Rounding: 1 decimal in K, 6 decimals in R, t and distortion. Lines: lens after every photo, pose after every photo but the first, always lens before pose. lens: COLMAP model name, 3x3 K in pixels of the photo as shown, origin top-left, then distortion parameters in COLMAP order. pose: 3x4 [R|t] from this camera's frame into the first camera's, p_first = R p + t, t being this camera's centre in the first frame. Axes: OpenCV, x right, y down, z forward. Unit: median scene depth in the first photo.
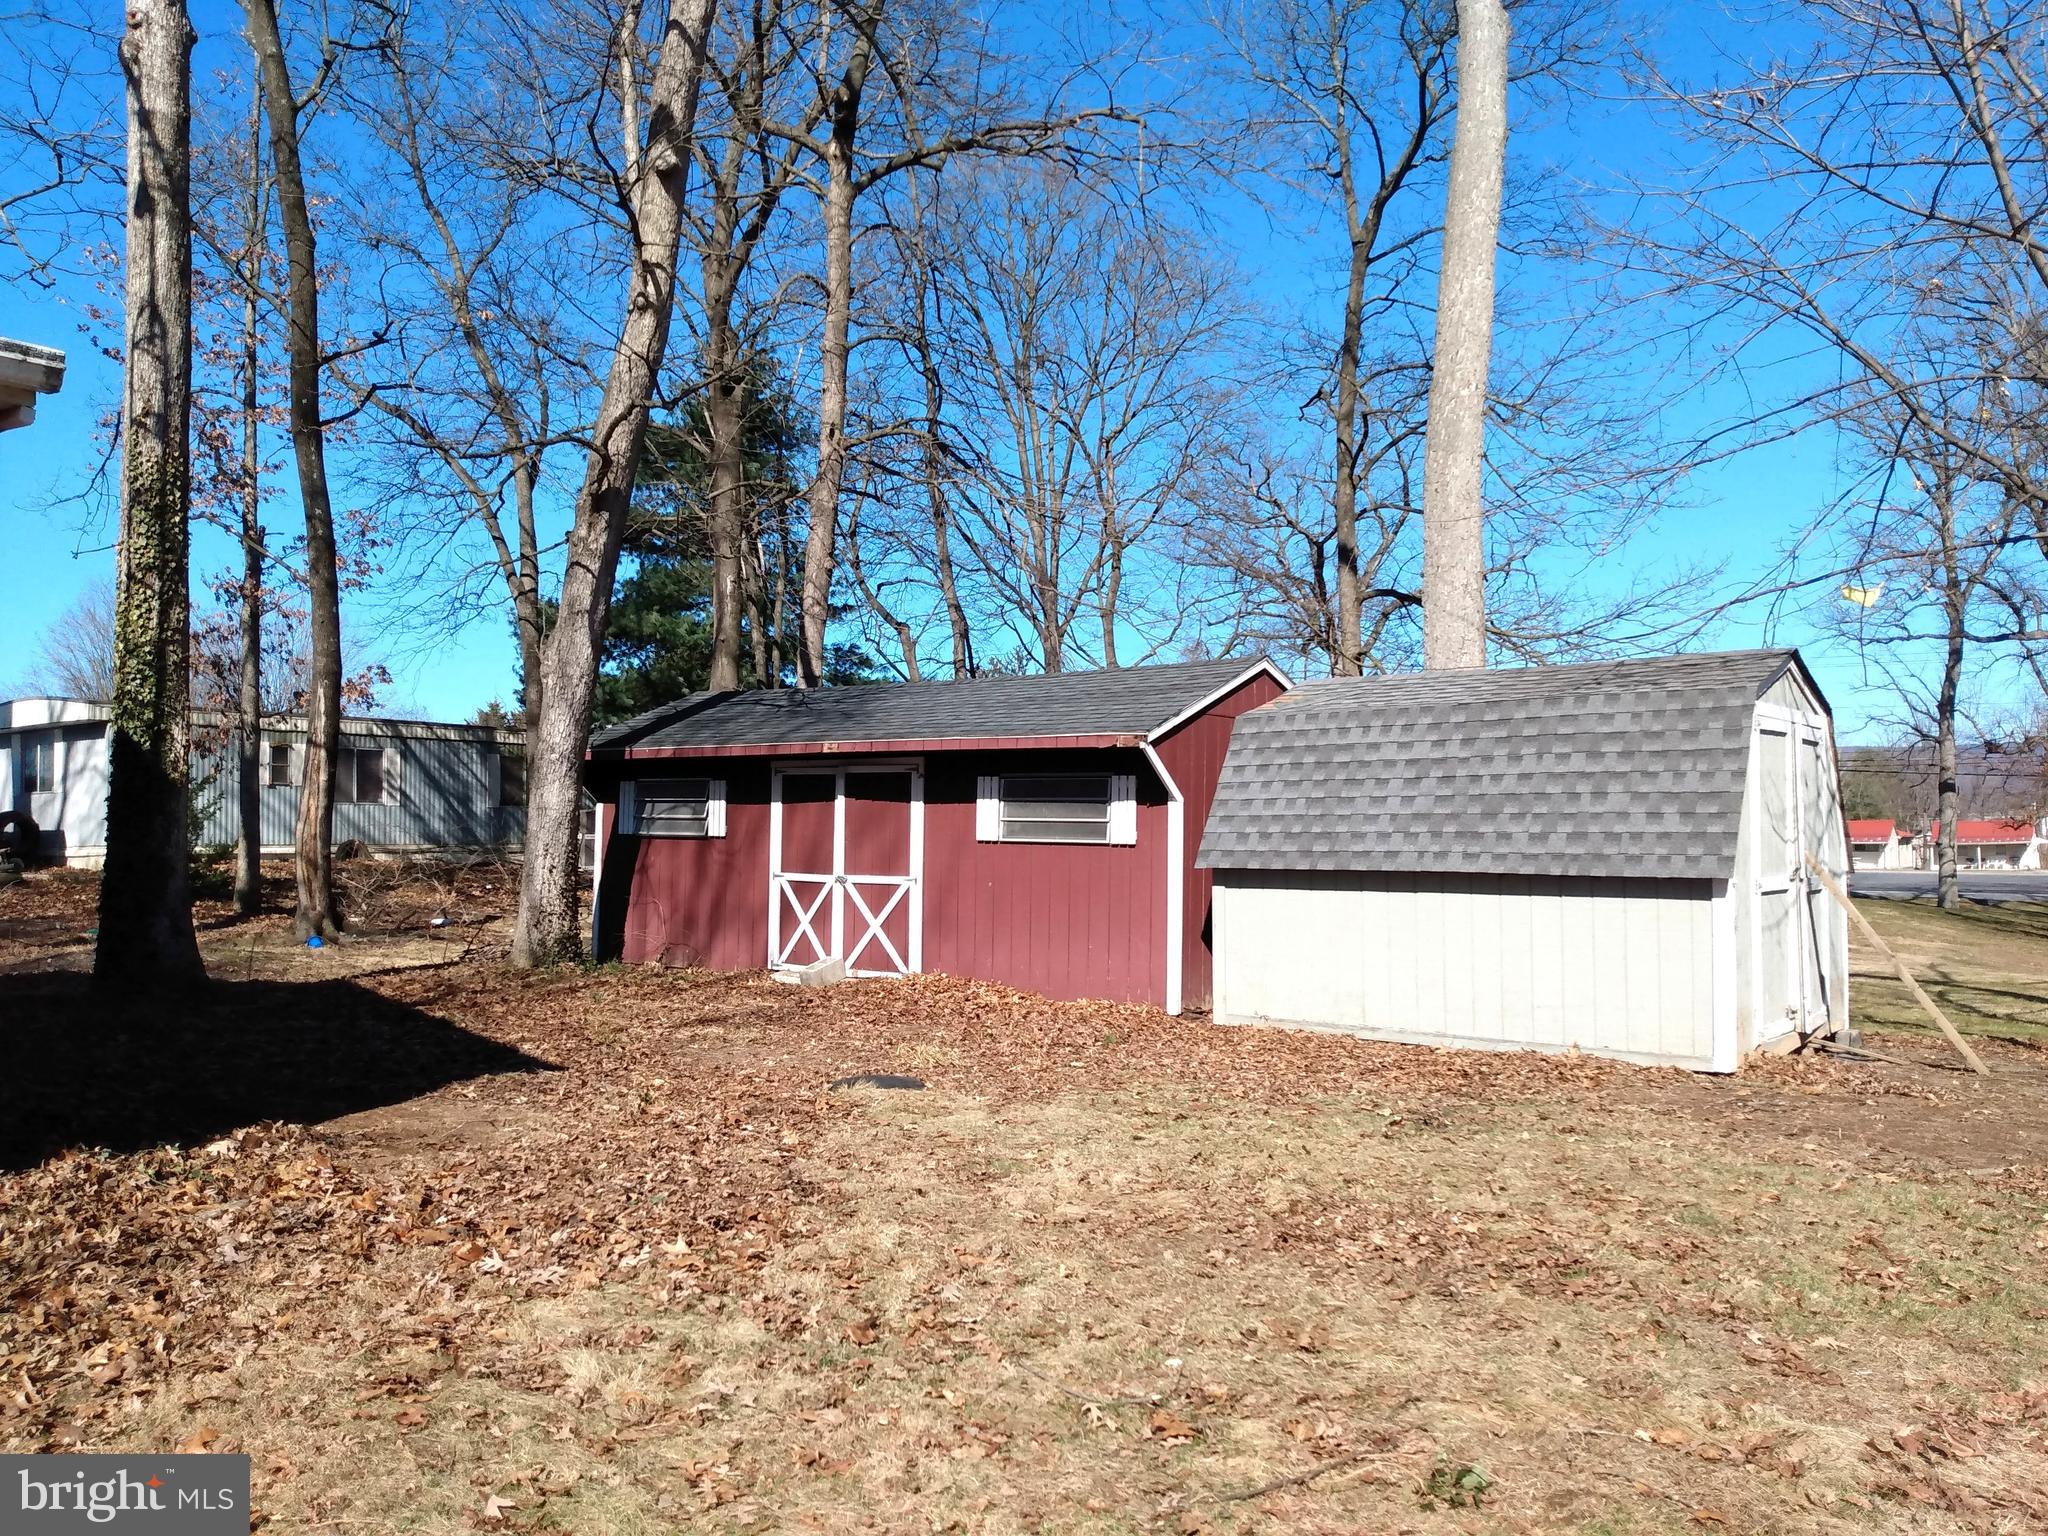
lens RADIAL K [[1598.2, 0, 1020.0], [0, 1598.2, 775.1], [0, 0, 1]] dist [0.041809, -0.070369]
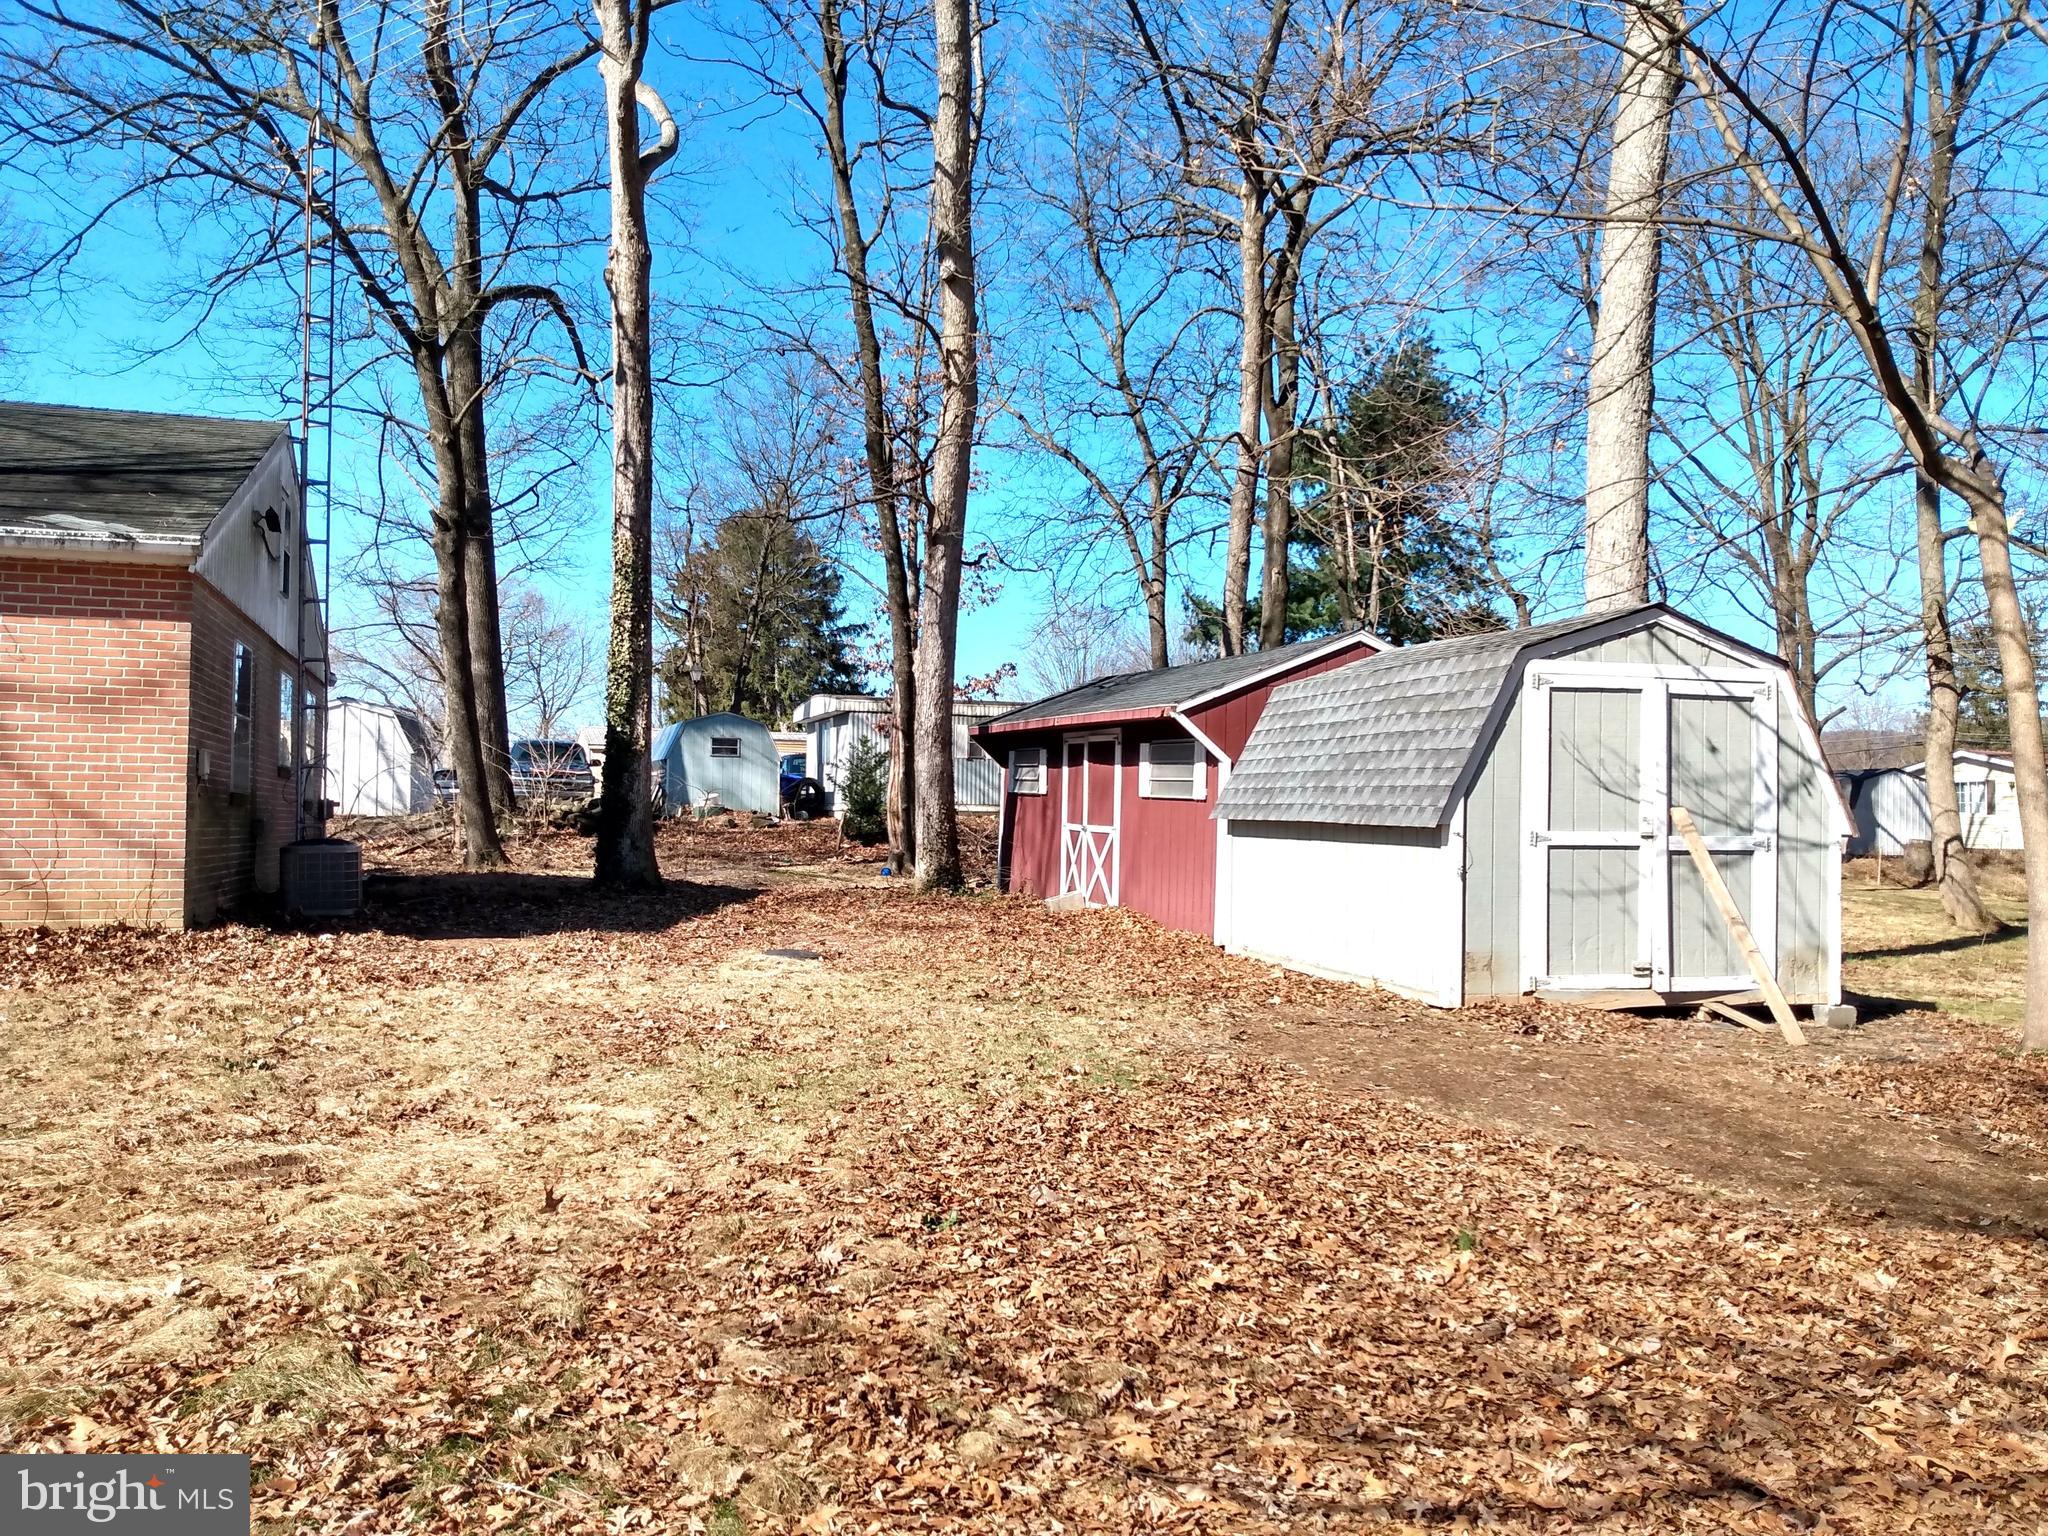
lens RADIAL K [[1598.2, 0, 1020.0], [0, 1598.2, 775.1], [0, 0, 1]] dist [0.041809, -0.070369]
pose [[0.820576, -0.002519, -0.571532, 0.558806], [0.012661, 0.999825, 0.013772, 0.006701], [0.571397, -0.018537, 0.820464, -0.036688]]
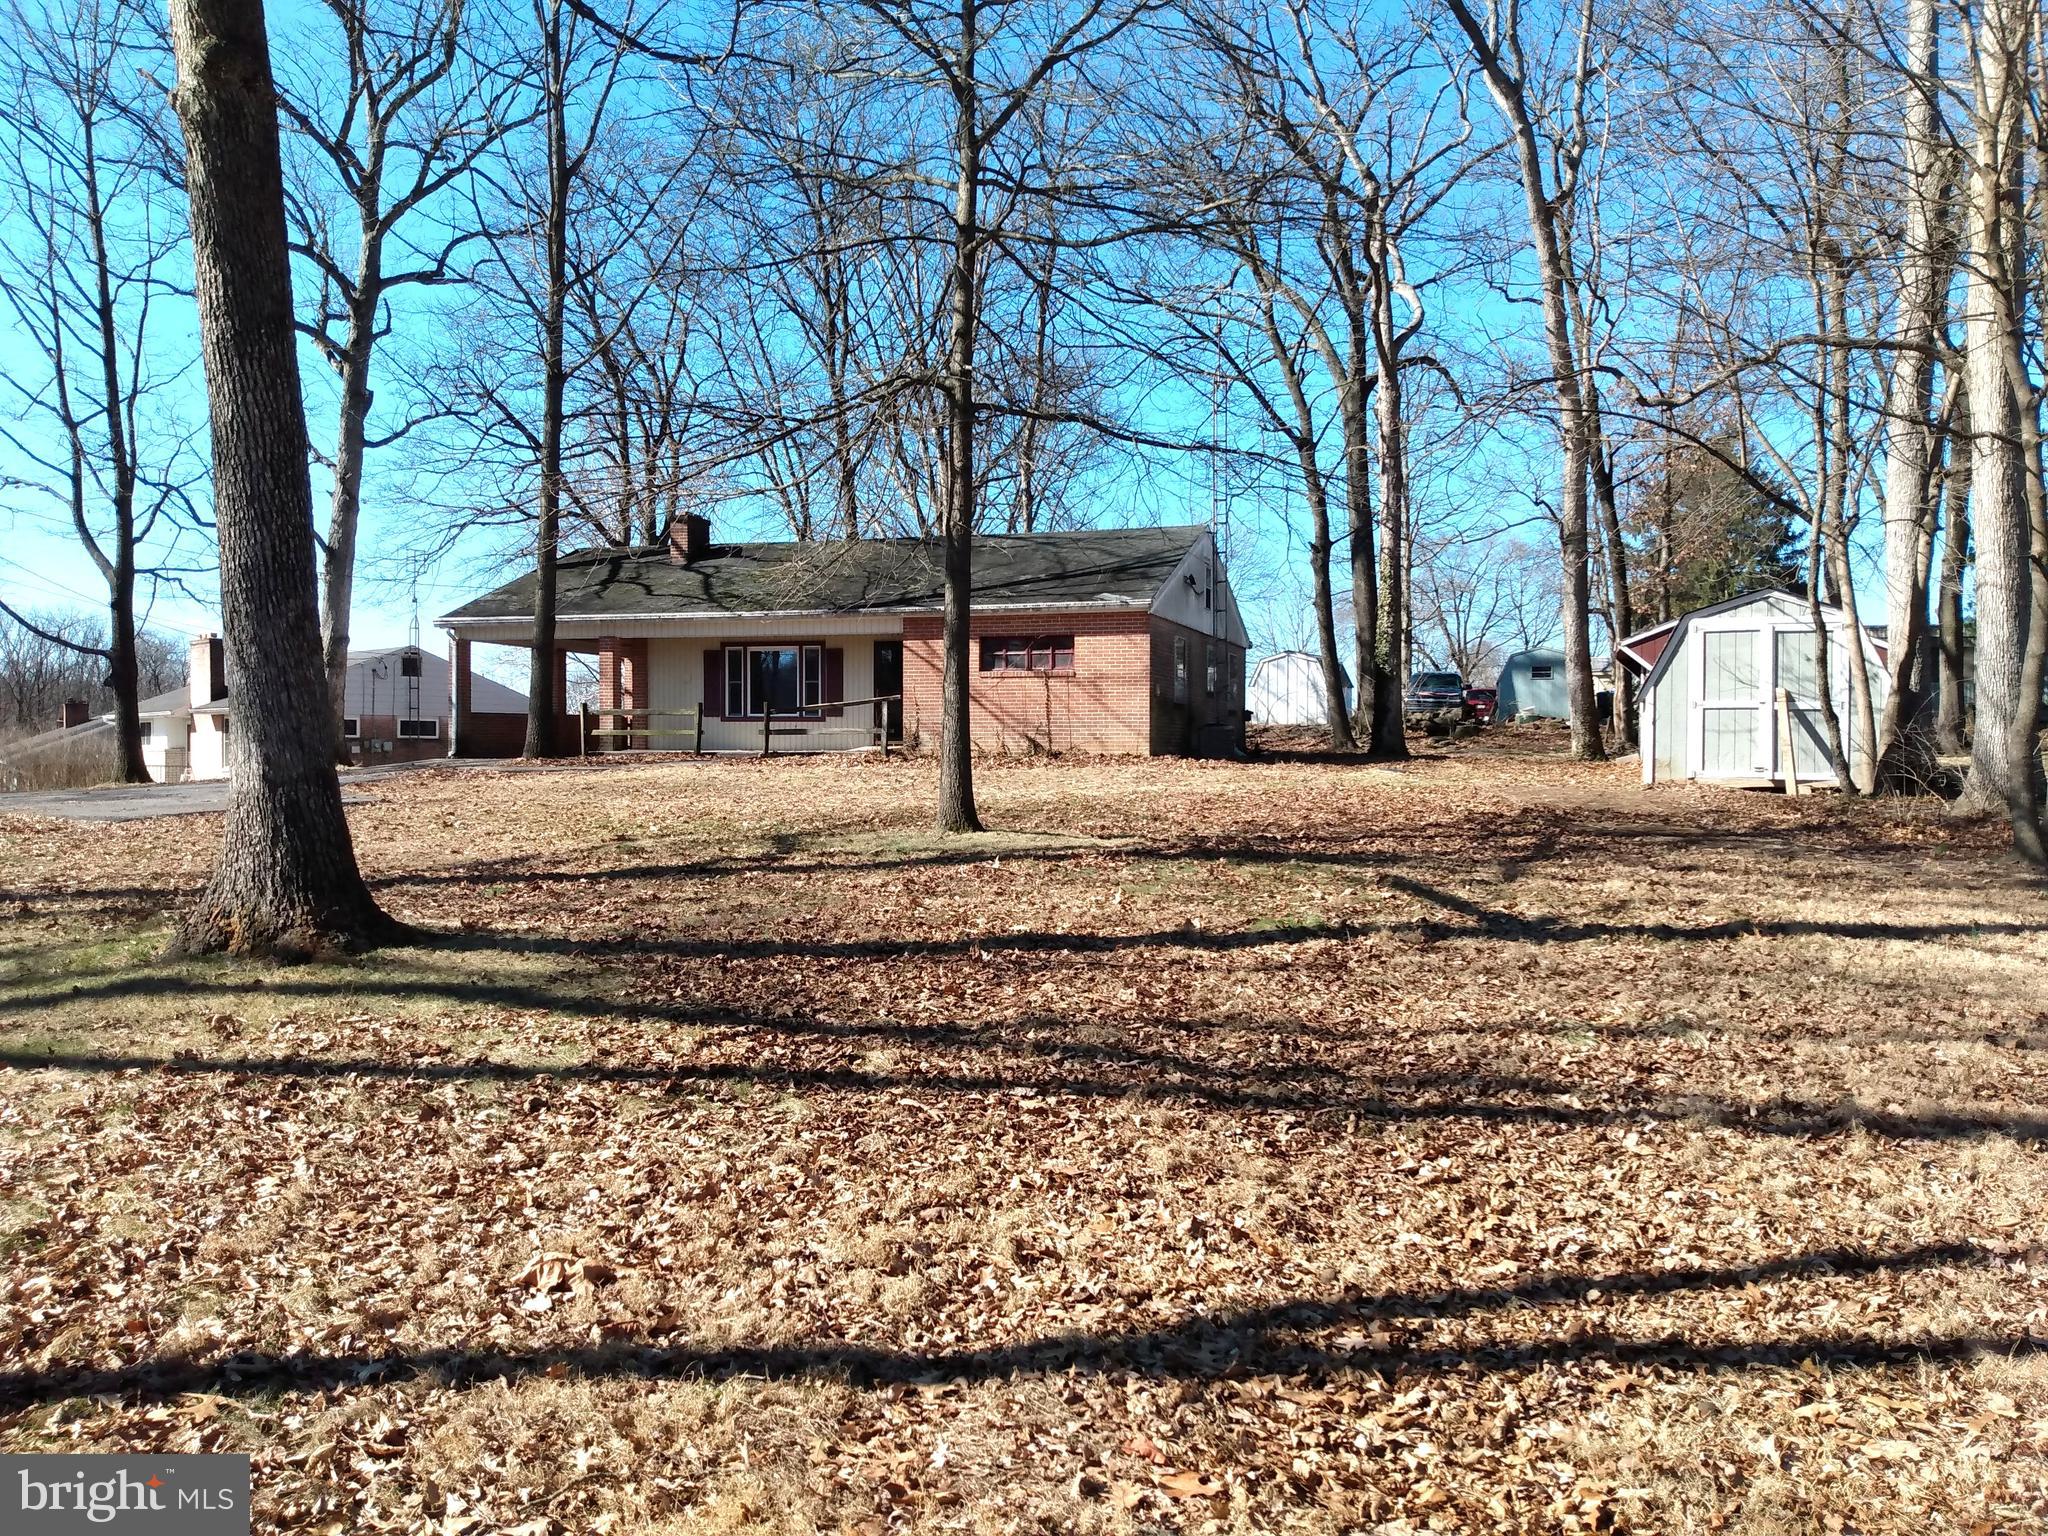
lens RADIAL K [[1598.2, 0, 1020.0], [0, 1598.2, 775.1], [0, 0, 1]] dist [0.041809, -0.070369]
pose [[0.321473, 0.023029, -0.946639, 1.604465], [0.042901, 0.998323, 0.038856, 0.028441], [0.945946, -0.053103, 0.319946, -0.415169]]
